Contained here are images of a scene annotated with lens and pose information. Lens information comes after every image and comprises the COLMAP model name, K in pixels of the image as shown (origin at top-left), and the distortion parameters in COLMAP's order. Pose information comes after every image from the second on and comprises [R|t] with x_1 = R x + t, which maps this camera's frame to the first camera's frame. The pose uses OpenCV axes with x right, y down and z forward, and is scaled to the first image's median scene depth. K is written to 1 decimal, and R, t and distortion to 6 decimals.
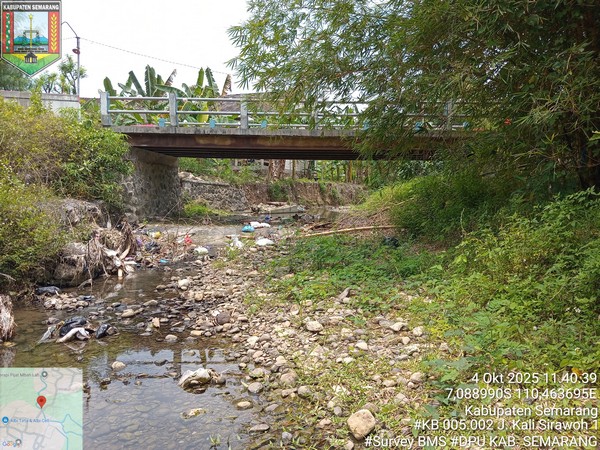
lens RADIAL K [[461.2, 0, 300.2], [0, 461.2, 225.1], [0, 0, 1]] dist [0.001871, 0.000491]
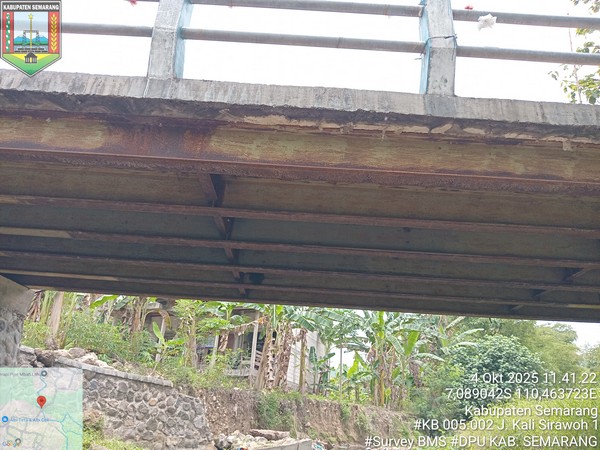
lens RADIAL K [[461.2, 0, 300.9], [0, 461.2, 225.1], [0, 0, 1]] dist [0.001871, 0.000491]
pose [[0.998783, 0.047834, -0.011996, -0.021759], [-0.047955, 0.885289, -0.462562, -0.017817], [-0.011506, 0.462575, 0.886506, 0.458875]]
